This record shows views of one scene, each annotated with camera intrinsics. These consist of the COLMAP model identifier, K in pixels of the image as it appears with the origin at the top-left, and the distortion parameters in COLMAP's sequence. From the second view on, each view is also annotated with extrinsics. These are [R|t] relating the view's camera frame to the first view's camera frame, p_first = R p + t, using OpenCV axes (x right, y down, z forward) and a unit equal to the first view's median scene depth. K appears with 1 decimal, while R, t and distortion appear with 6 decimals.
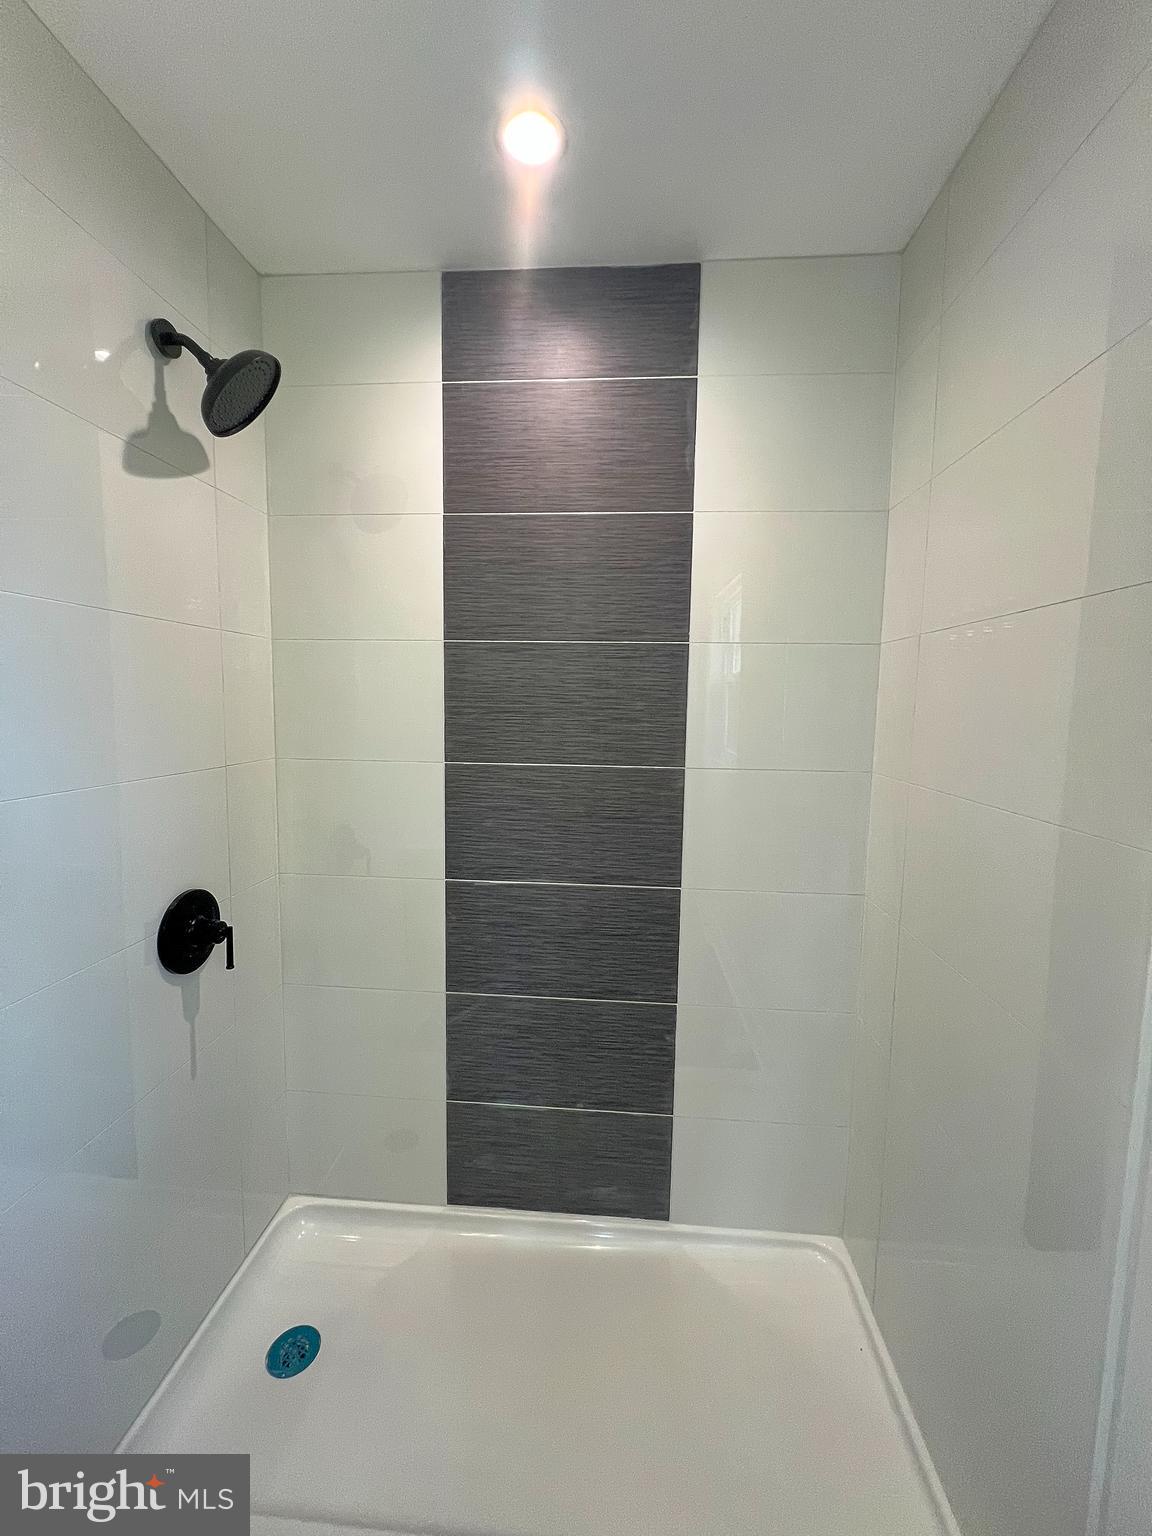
lens RADIAL K [[616.3, 0, 569.3], [0, 616.3, 771.4], [0, 0, 1]] dist [-0.004710, 0.000862]
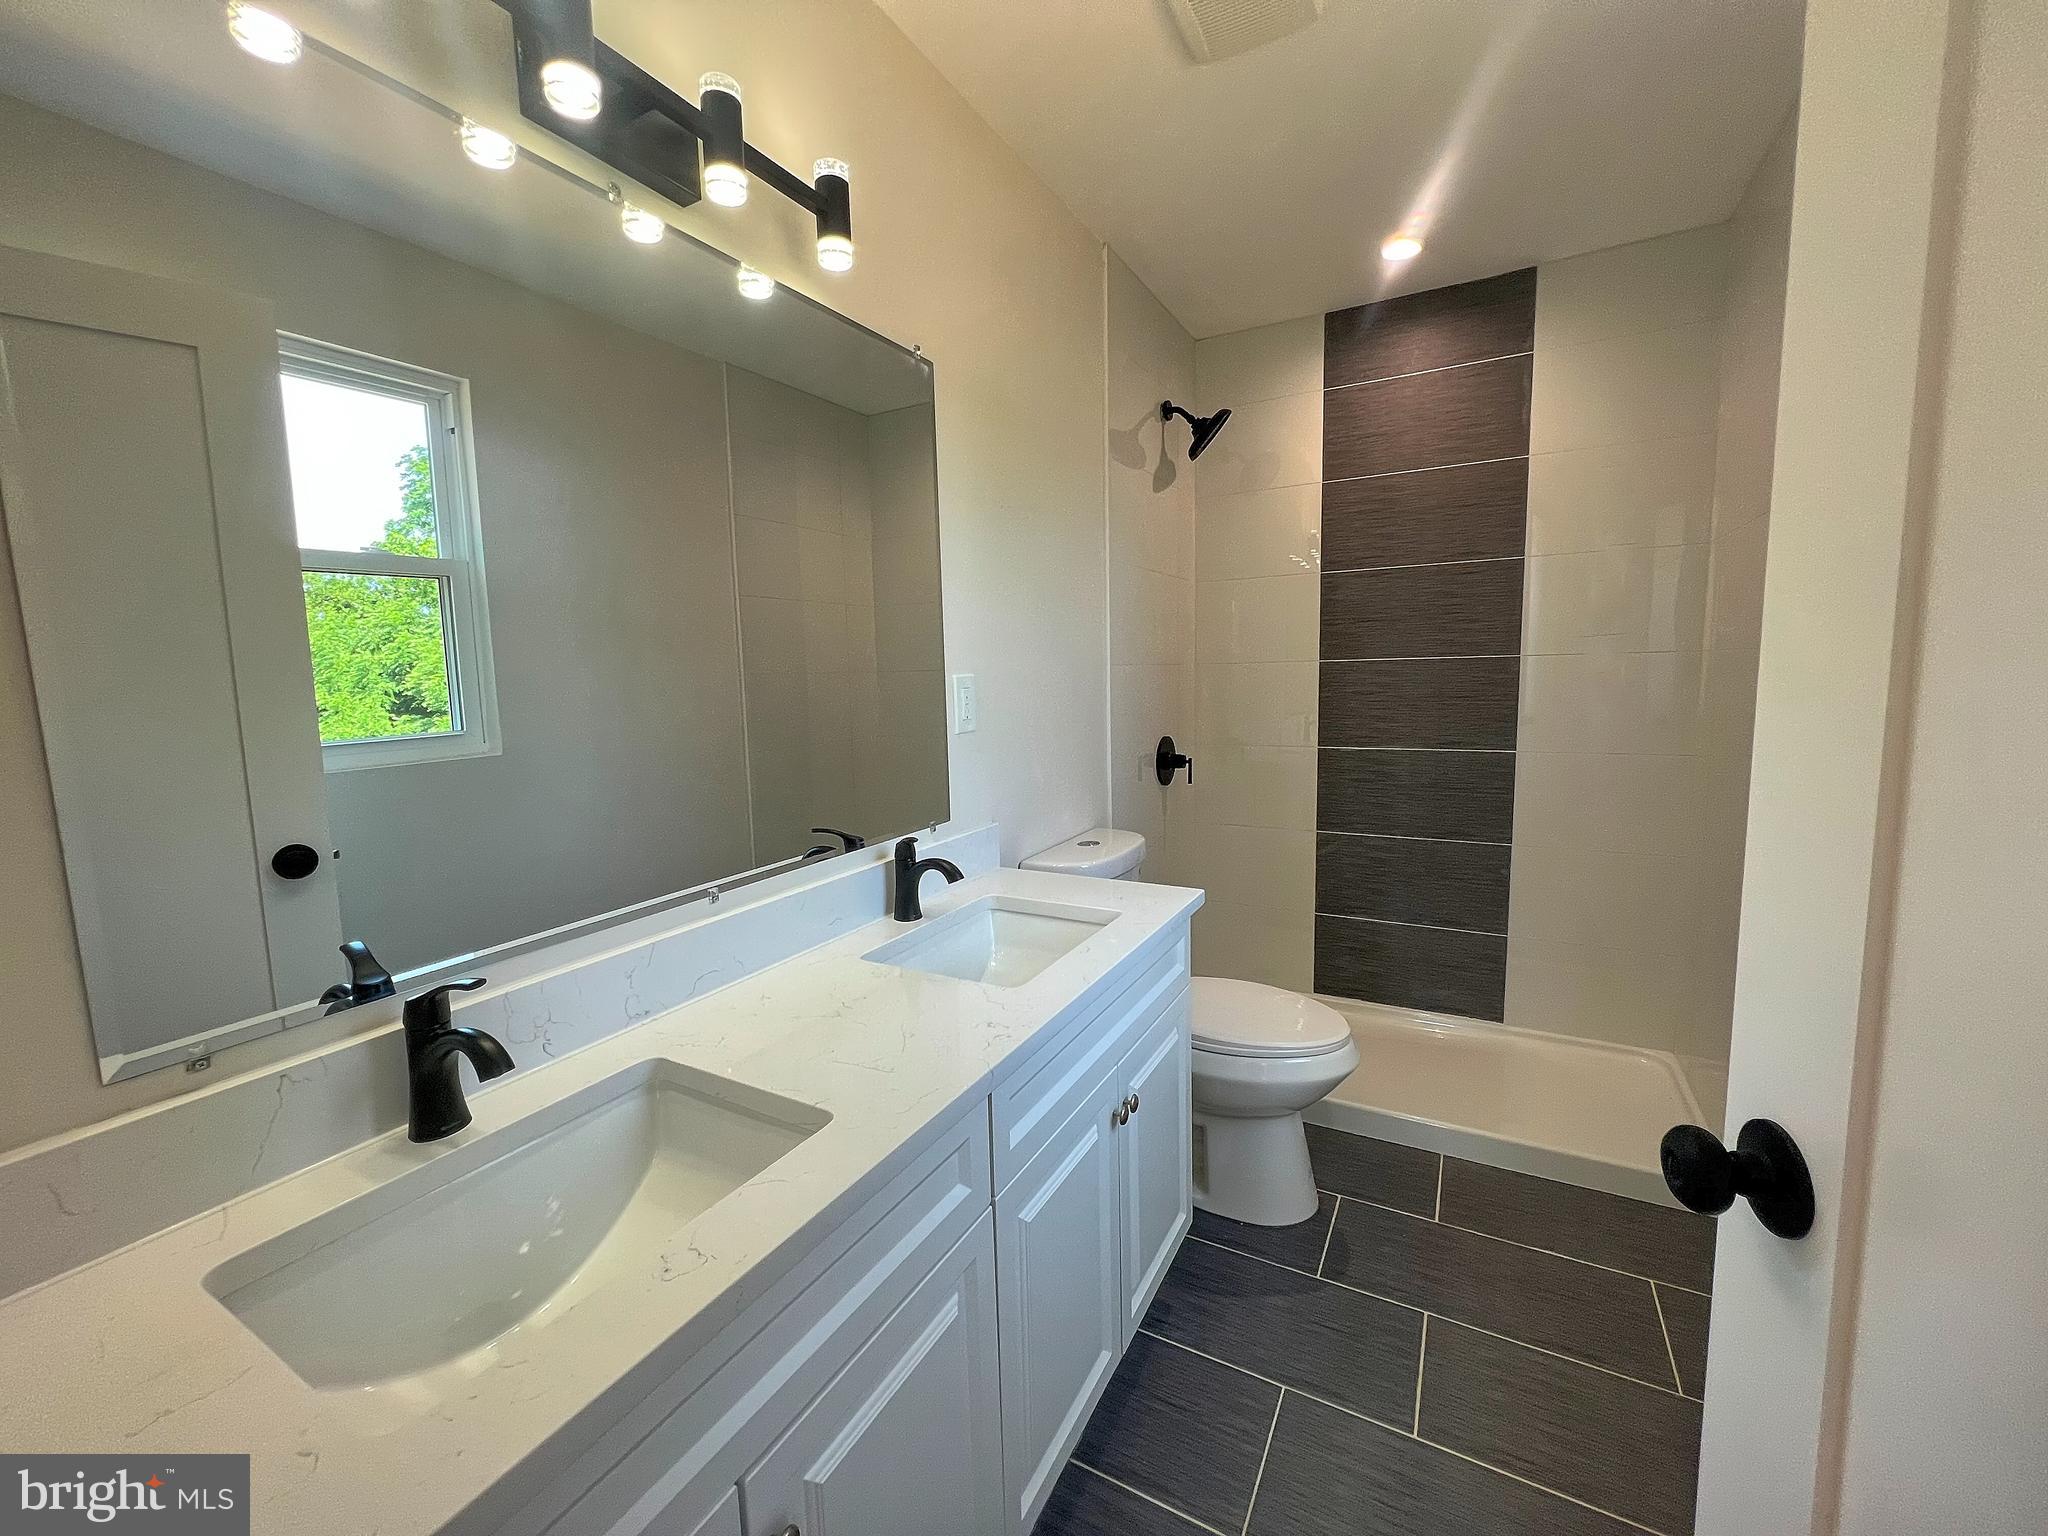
lens RADIAL K [[821.7, 0, 1006.4], [0, 821.7, 777.5], [0, 0, 1]] dist [-0.004710, 0.000862]
pose [[0.907985, 0.011316, -0.418849, -0.065815], [-0.008316, 0.999925, 0.008987, 0.241263], [0.418920, -0.004676, 0.908011, -0.991920]]
